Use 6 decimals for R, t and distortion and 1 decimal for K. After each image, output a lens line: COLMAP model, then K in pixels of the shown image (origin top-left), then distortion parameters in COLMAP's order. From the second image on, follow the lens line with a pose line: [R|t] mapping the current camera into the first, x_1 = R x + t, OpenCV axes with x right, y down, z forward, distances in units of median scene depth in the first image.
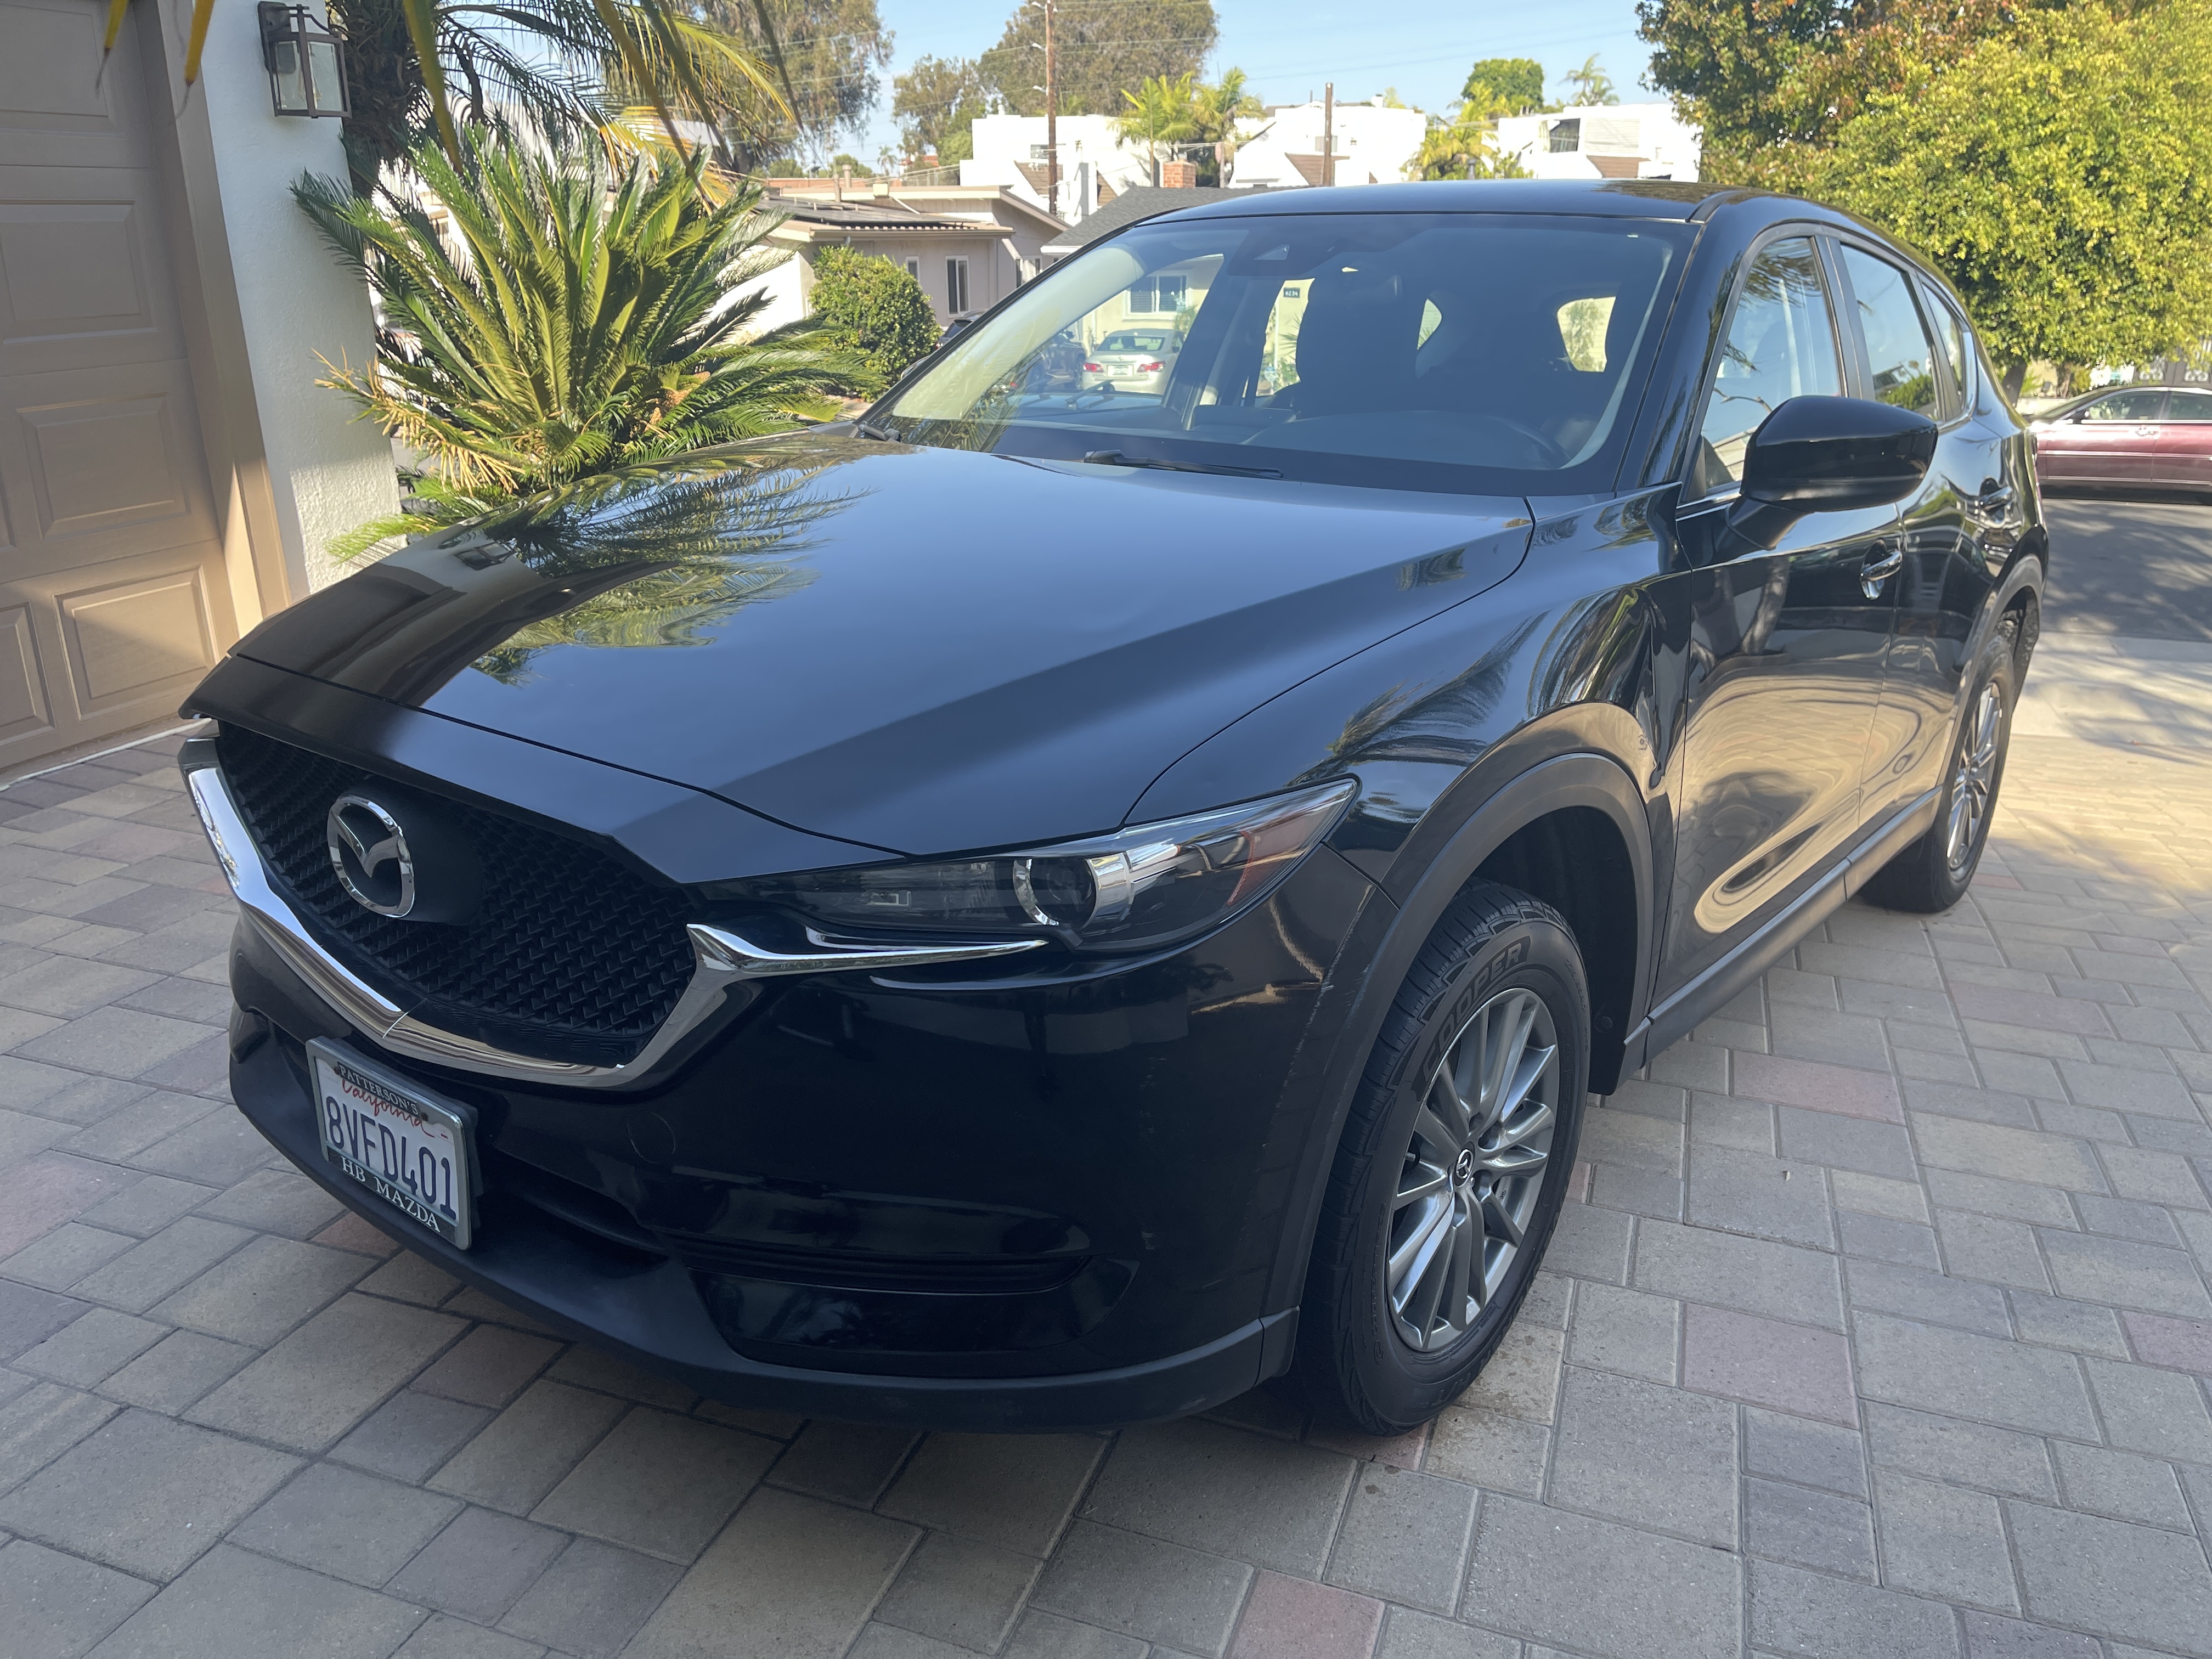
lens RADIAL K [[1668.9, 0, 1127.0], [0, 1668.9, 824.2], [0, 0, 1]] dist [0.102819, -0.124347]
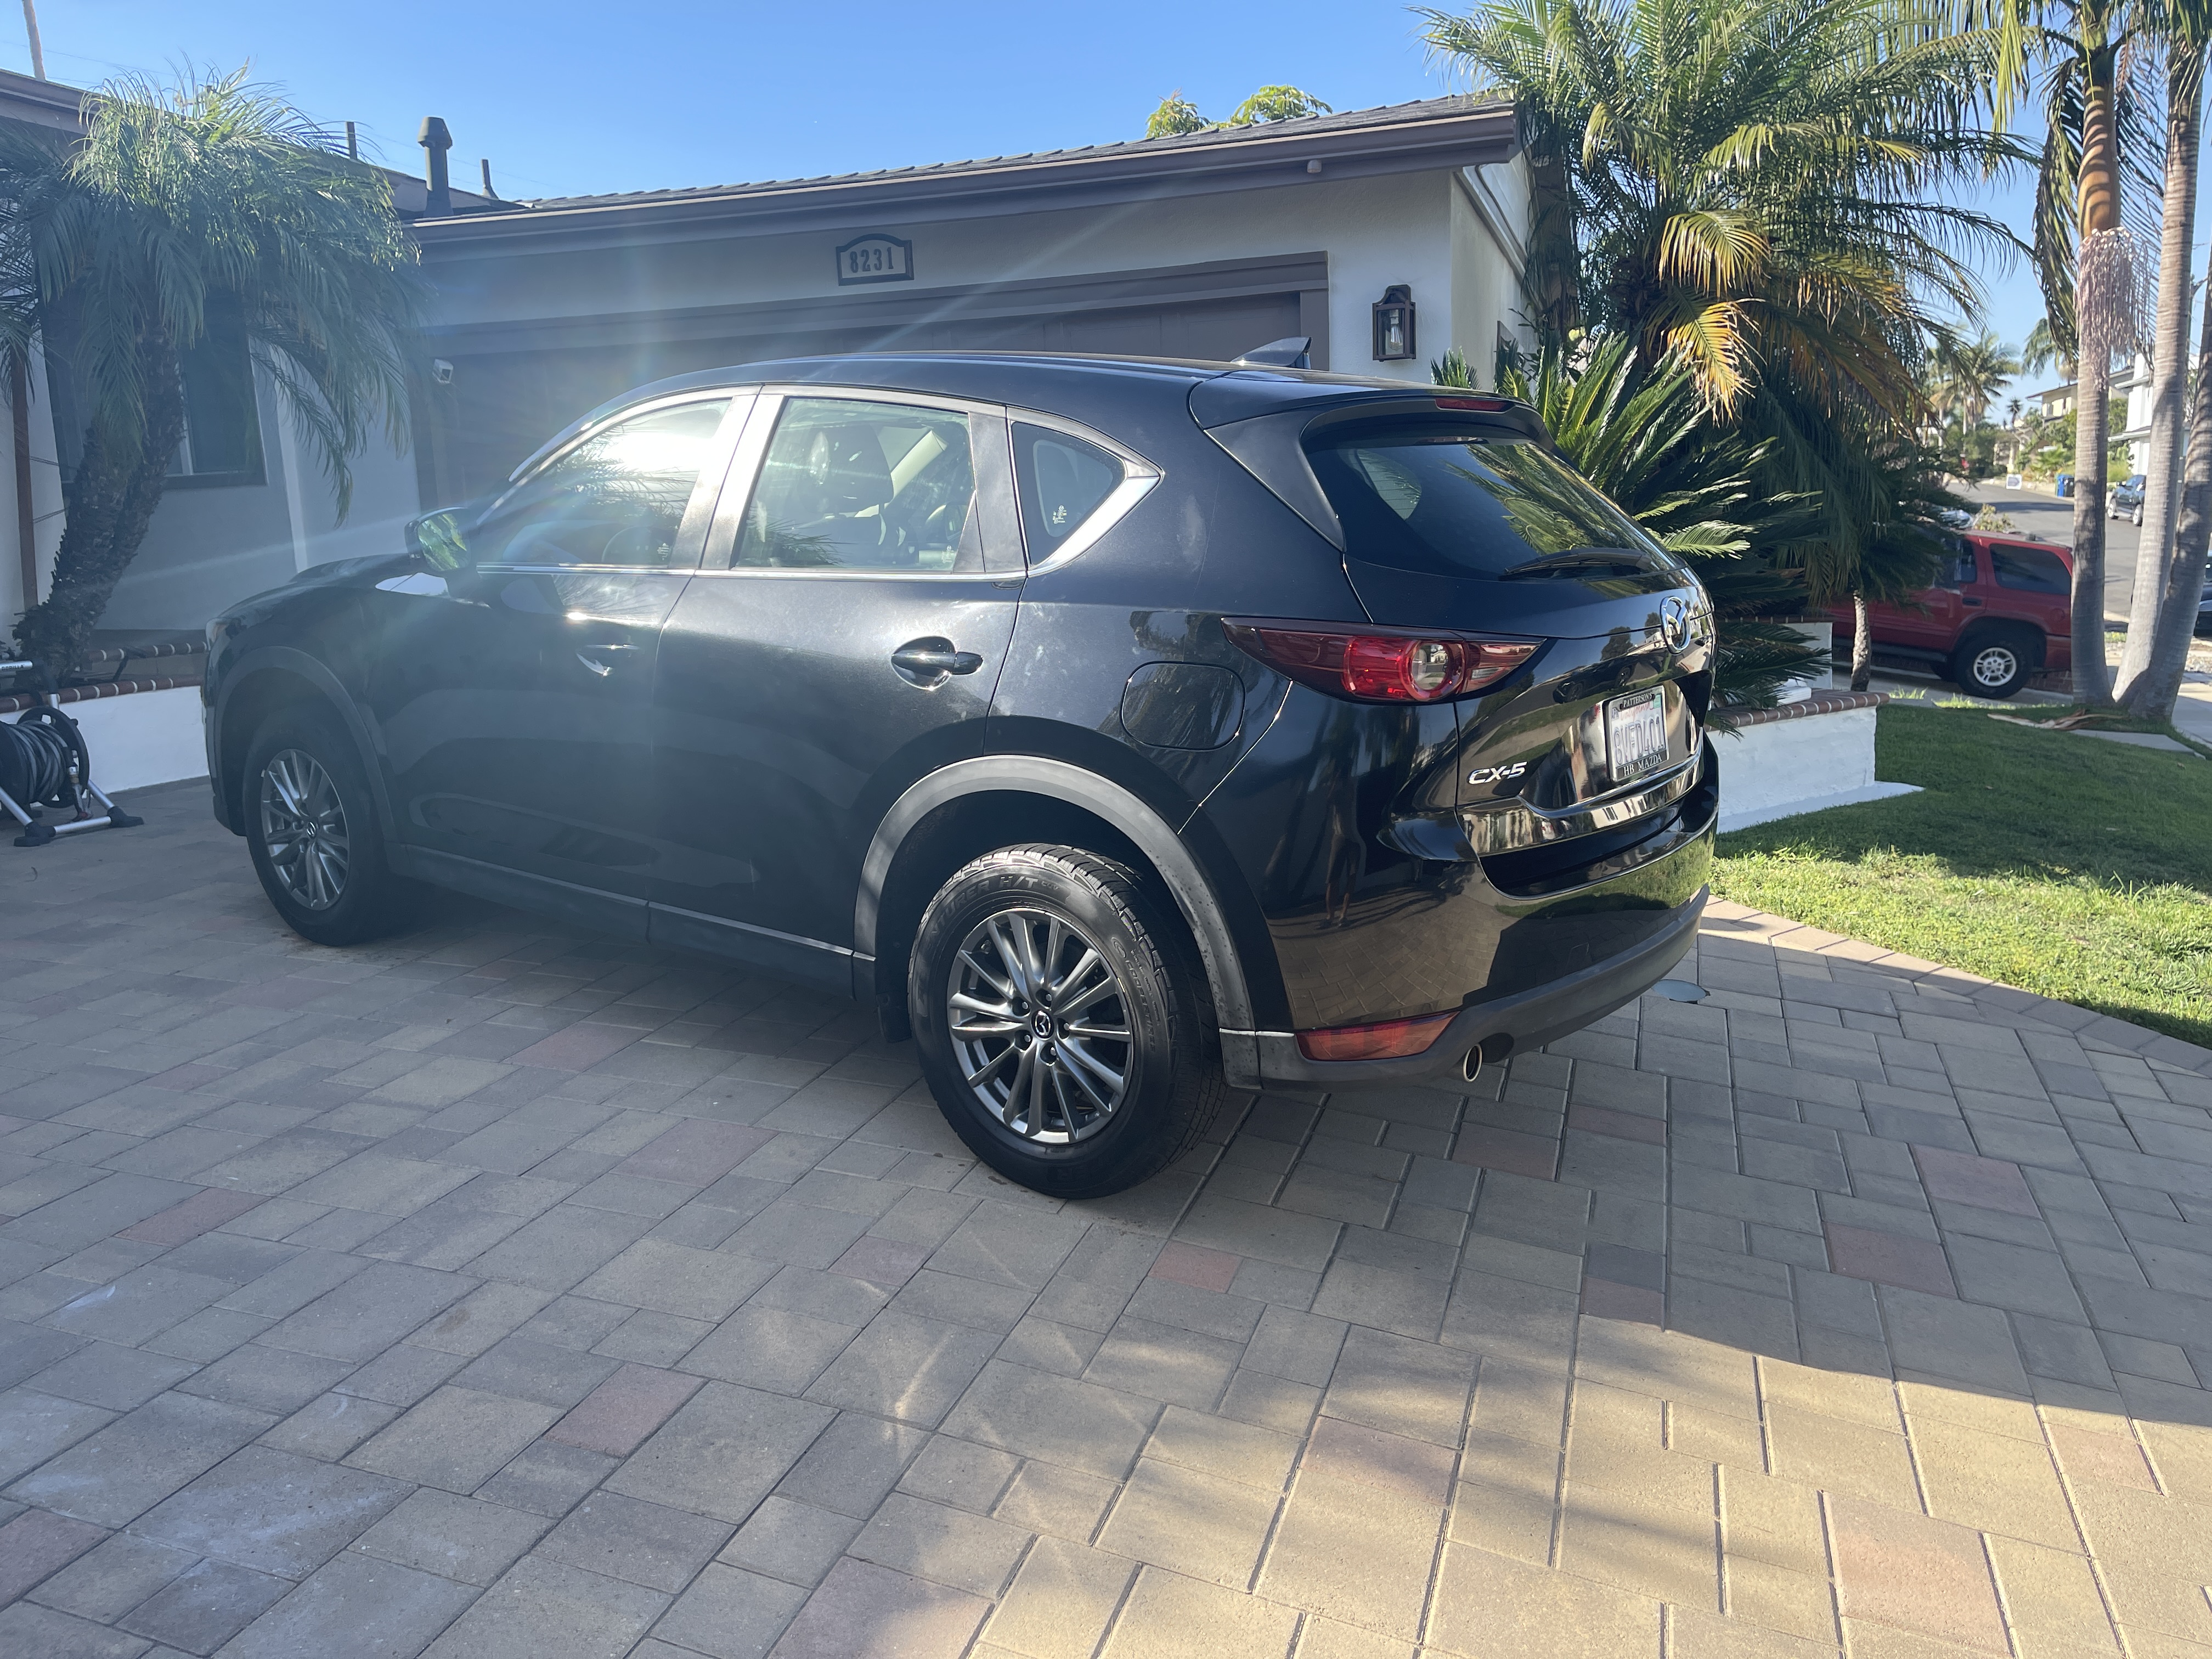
lens RADIAL K [[1668.9, 0, 1127.0], [0, 1668.9, 824.2], [0, 0, 1]] dist [0.102819, -0.124347]
pose [[0.026137, 0.194294, -0.980595, 1.809569], [-0.308850, 0.934509, 0.176930, -0.389431], [0.950752, 0.298232, 0.084433, 1.374728]]
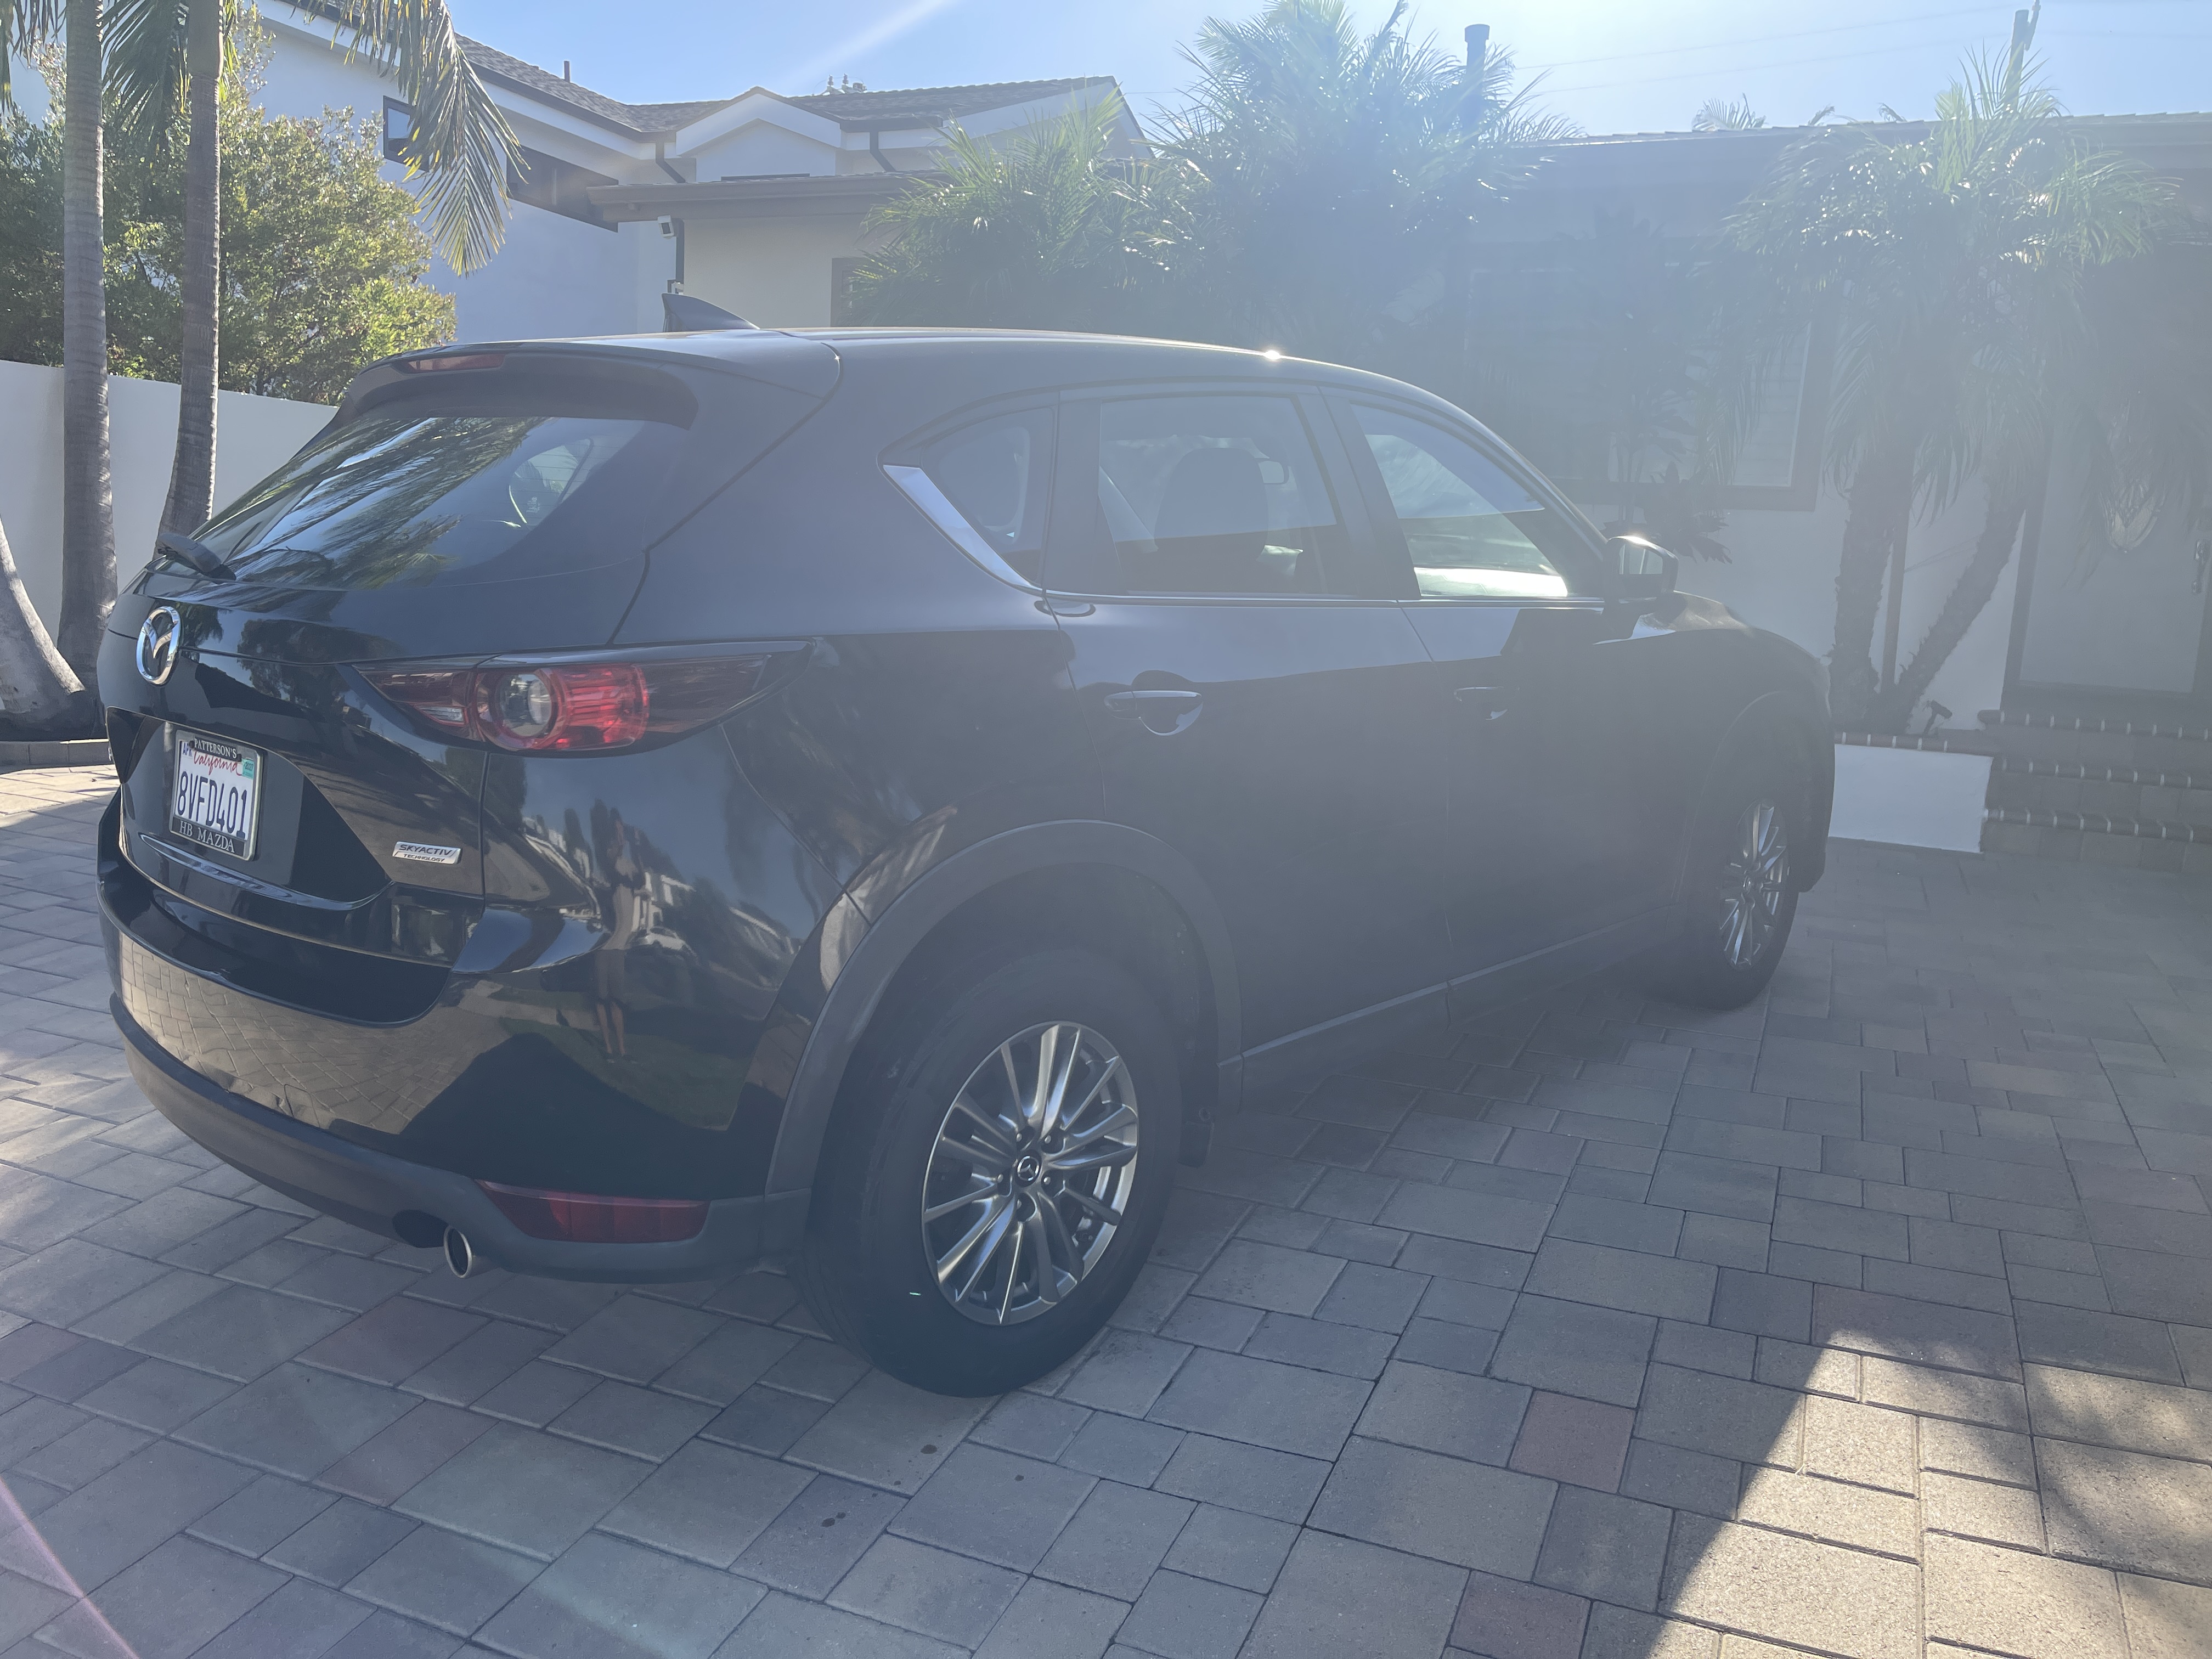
lens RADIAL K [[1668.9, 0, 1127.0], [0, 1668.9, 824.2], [0, 0, 1]] dist [0.102819, -0.124347]
pose [[-0.995483, -0.056609, 0.076219, 0.170986], [-0.013479, 0.878933, 0.476754, -0.747682], [-0.093980, 0.473573, -0.875726, 2.482935]]
